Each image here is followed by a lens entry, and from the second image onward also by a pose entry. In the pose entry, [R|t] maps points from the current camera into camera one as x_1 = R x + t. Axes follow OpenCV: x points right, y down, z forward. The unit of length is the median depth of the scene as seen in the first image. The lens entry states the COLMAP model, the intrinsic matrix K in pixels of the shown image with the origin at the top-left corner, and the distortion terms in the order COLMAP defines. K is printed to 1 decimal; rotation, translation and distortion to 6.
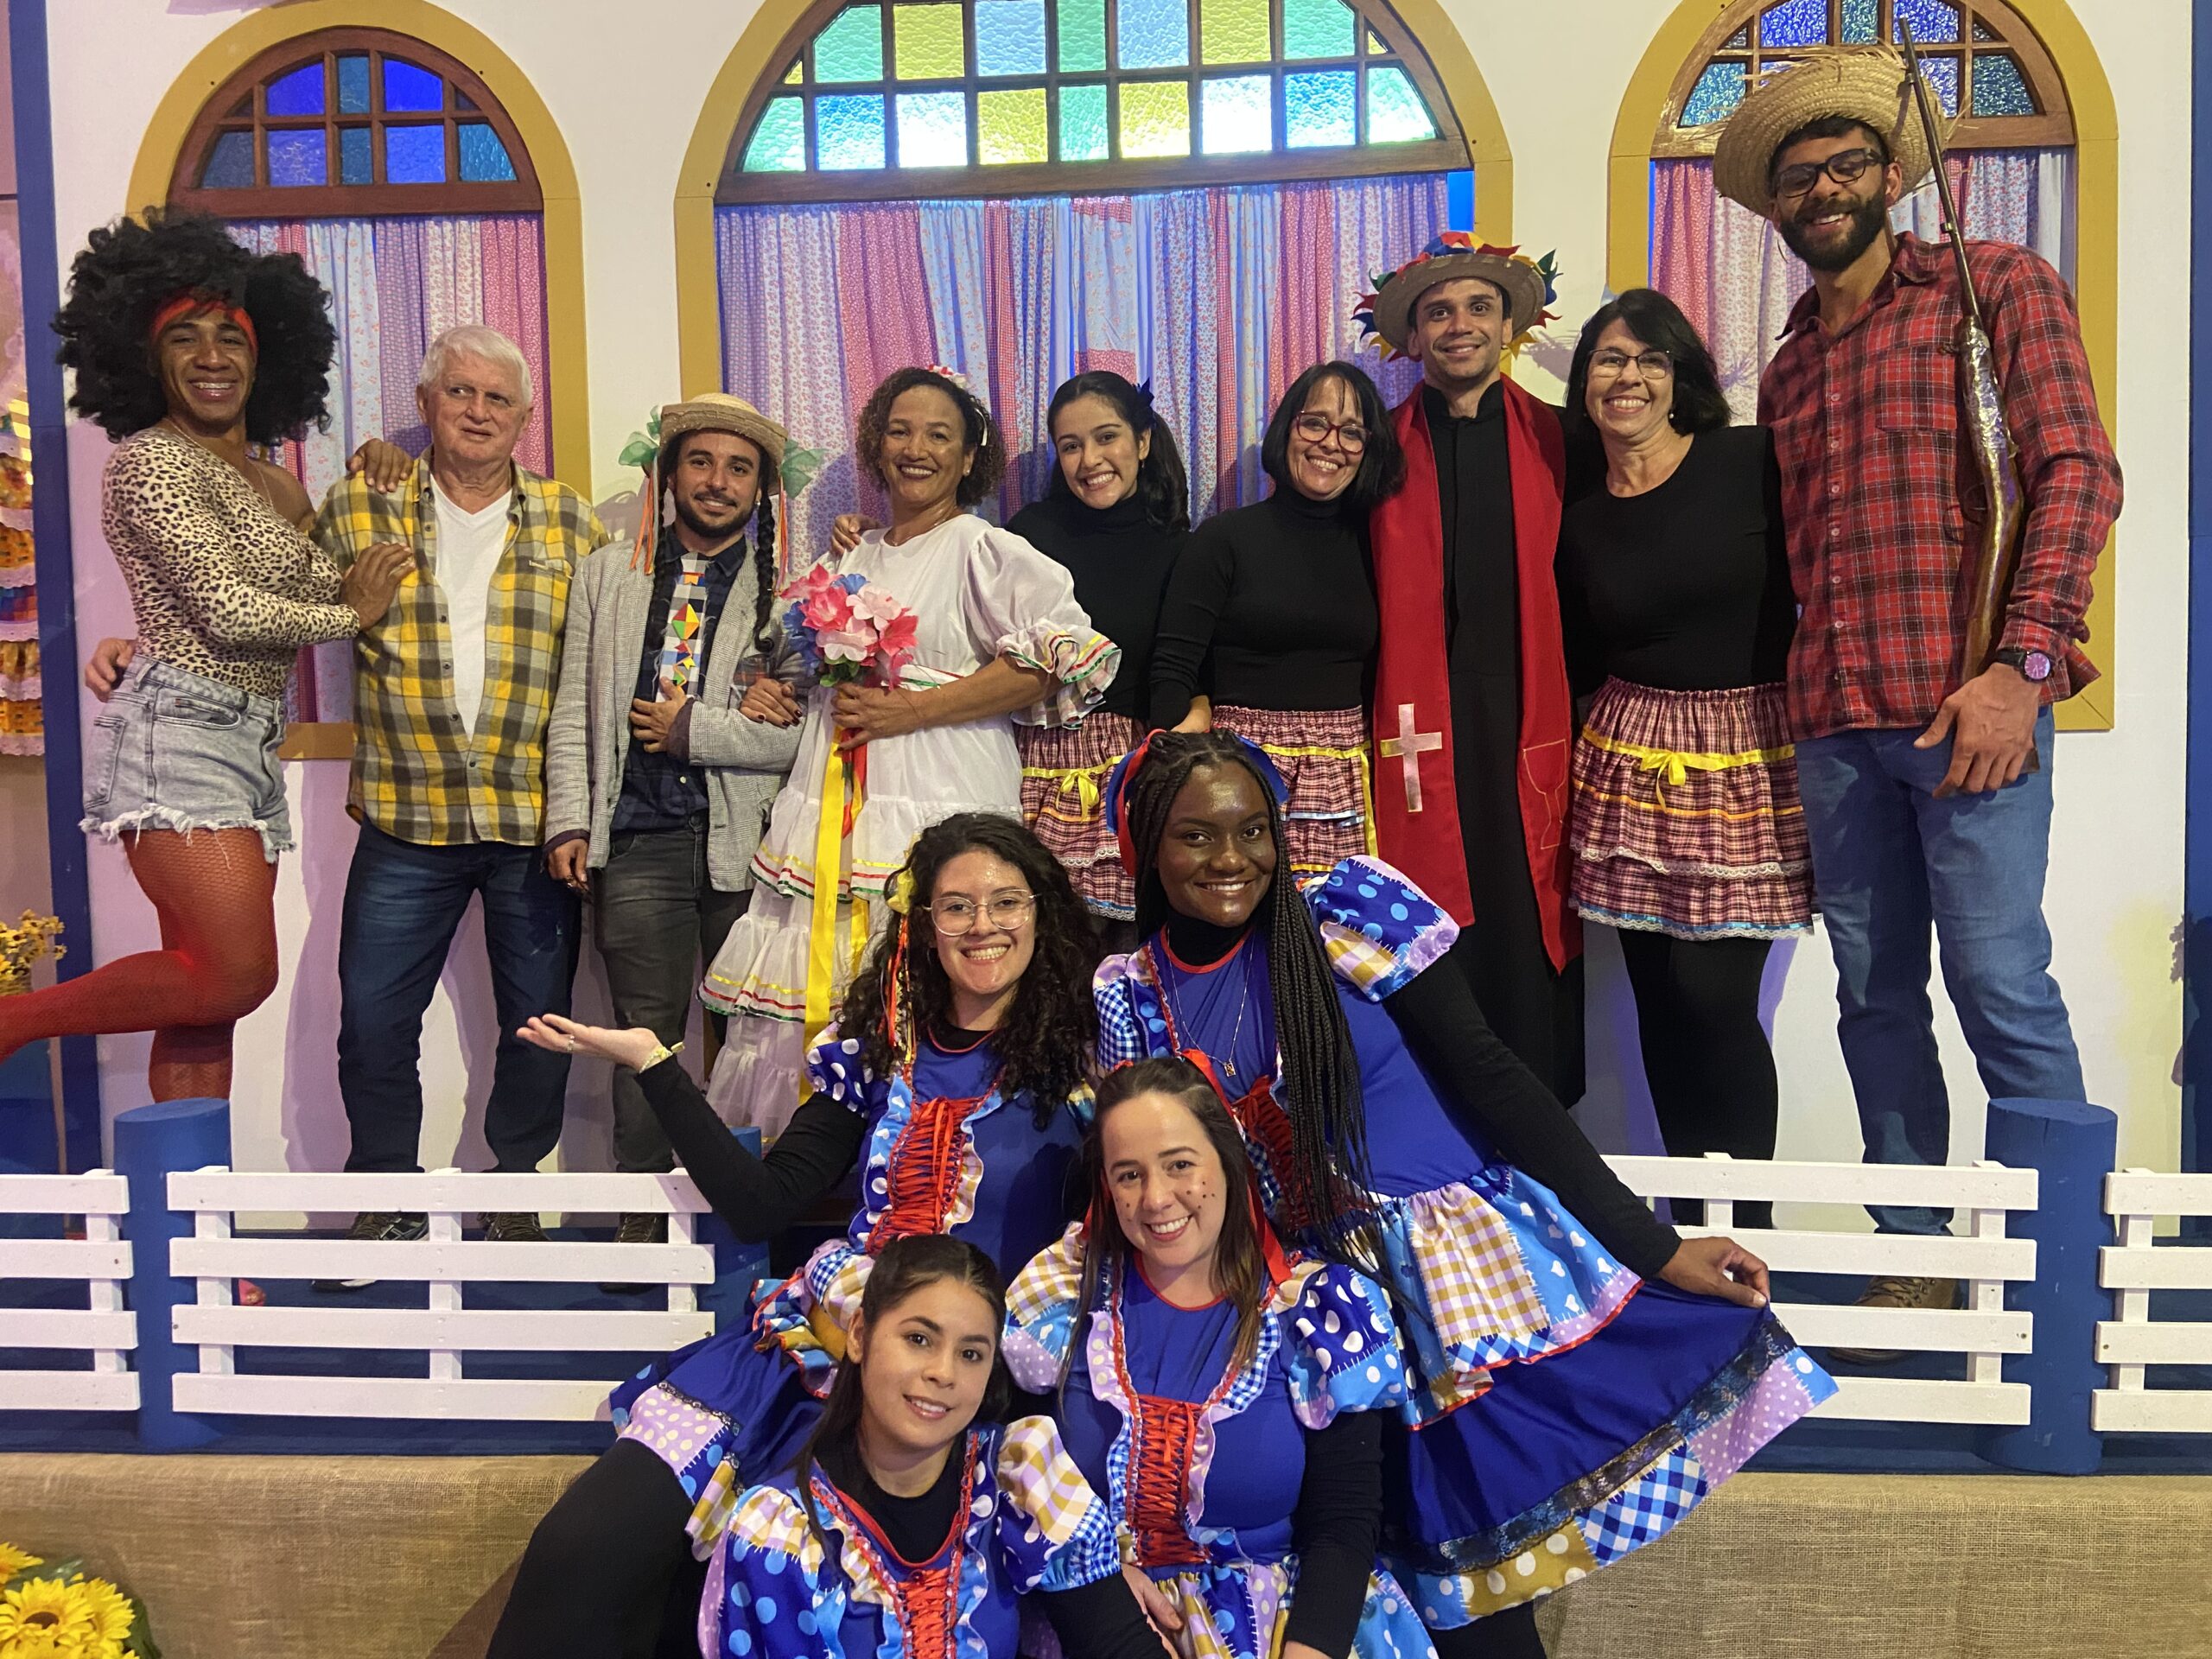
lens RADIAL K [[1652.8, 0, 1102.3], [0, 1652.8, 846.9], [0, 0, 1]] dist [0.137510, -0.172085]
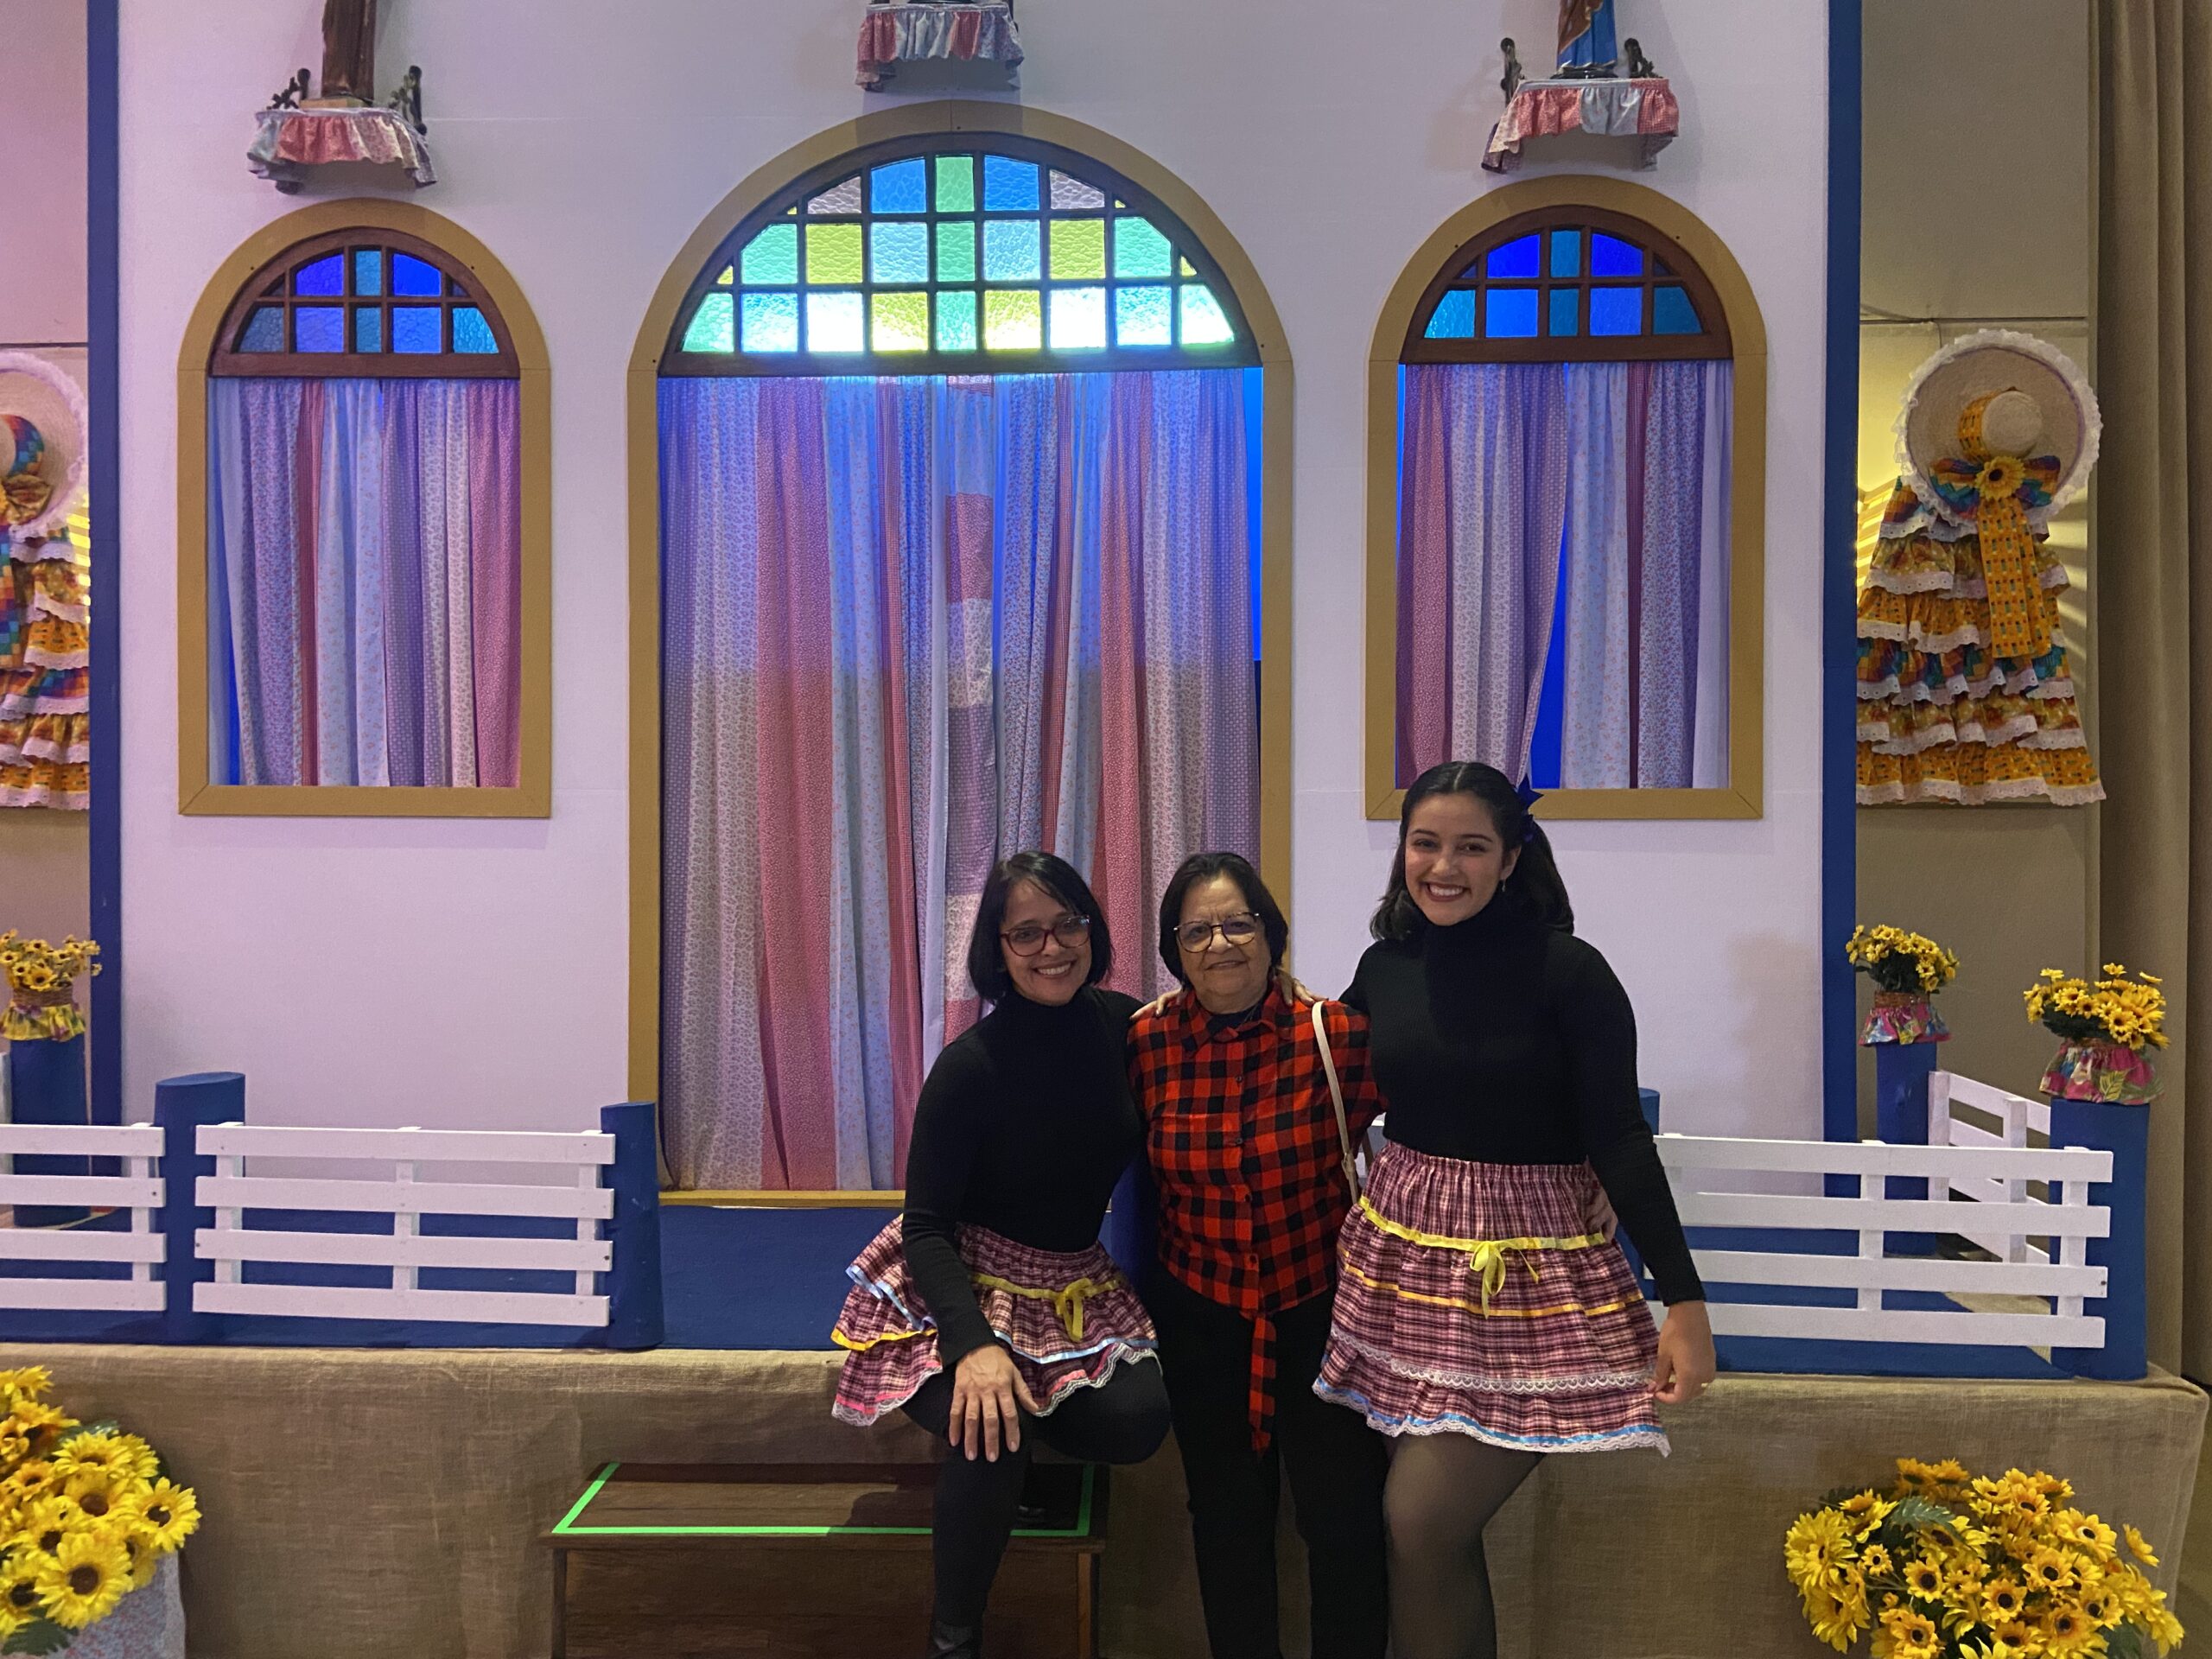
lens RADIAL K [[1652.8, 0, 1102.3], [0, 1652.8, 846.9], [0, 0, 1]] dist [0.137510, -0.172085]
pose [[0.999748, 0.018681, 0.012479, 0.089584], [-0.018087, 0.998770, -0.046165, 0.017736], [-0.013326, 0.045928, 0.998856, -0.229982]]
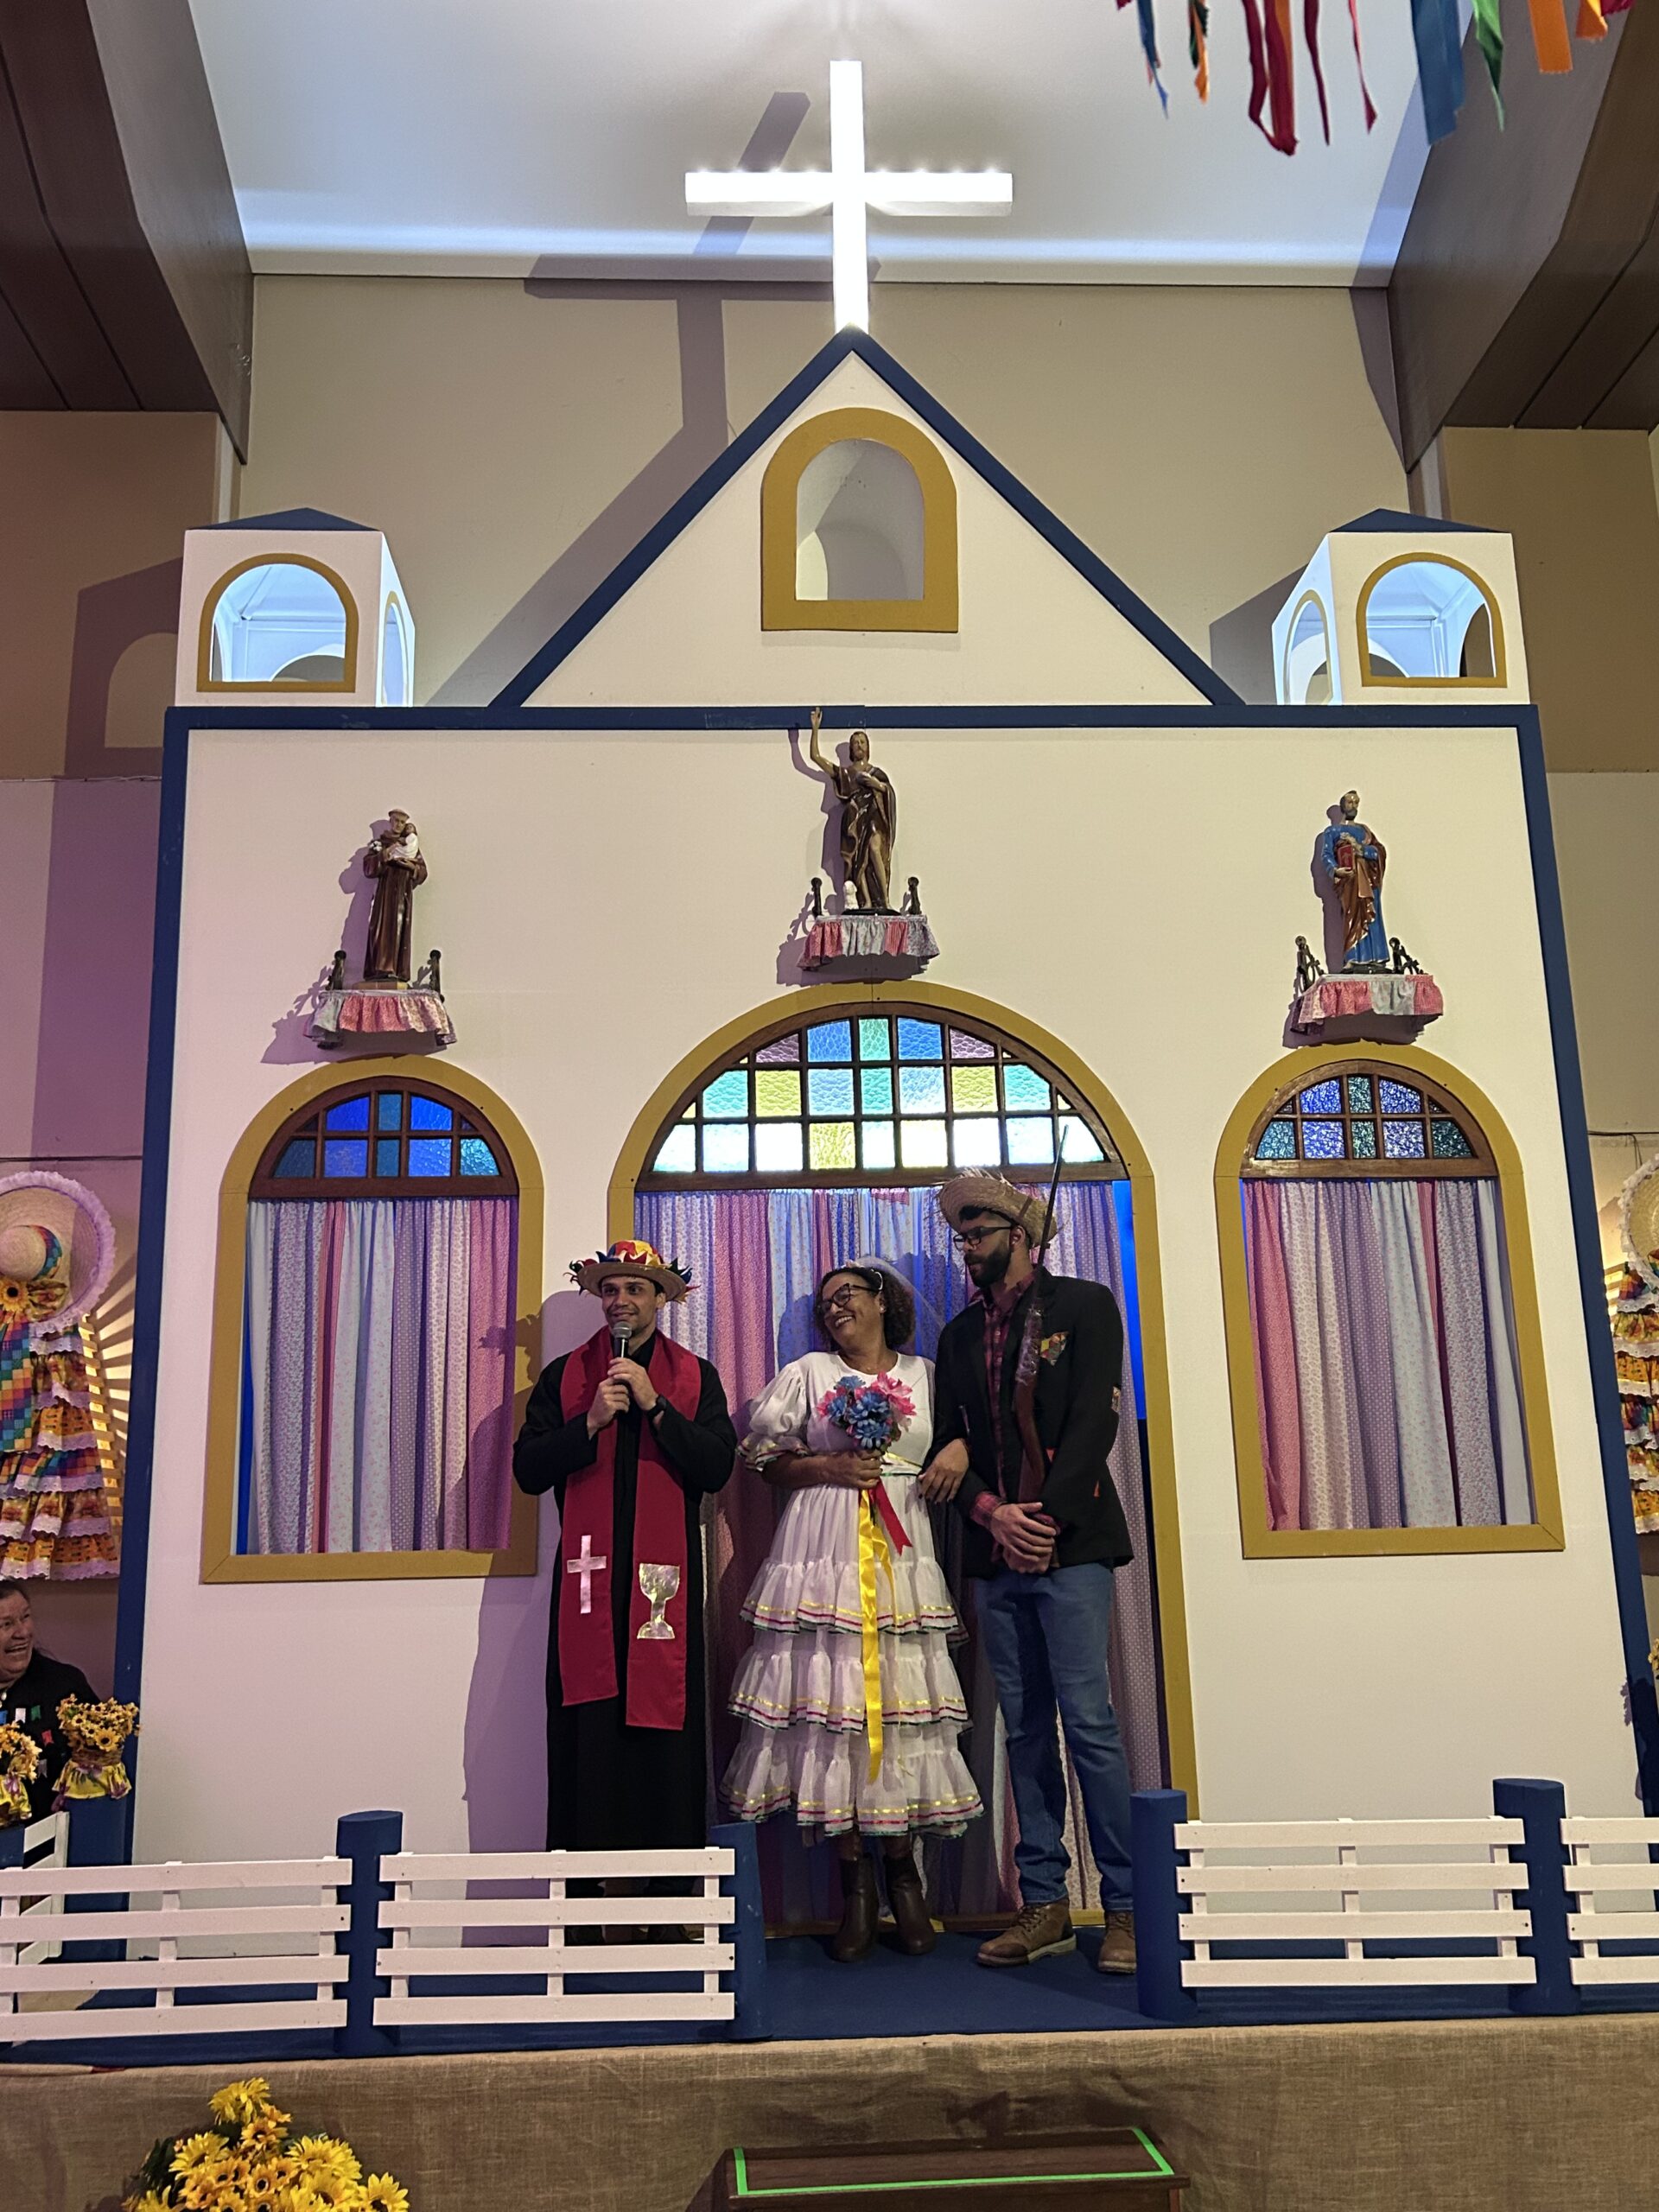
lens RADIAL K [[1850.5, 0, 826.9], [0, 1850.5, 1160.4], [0, 0, 1]] dist [0.111380, -0.144766]
pose [[0.993885, 0.015238, 0.109363, -0.243024], [0.013547, 0.966122, -0.257729, 0.018693], [-0.109585, 0.257635, 0.960008, -0.613181]]
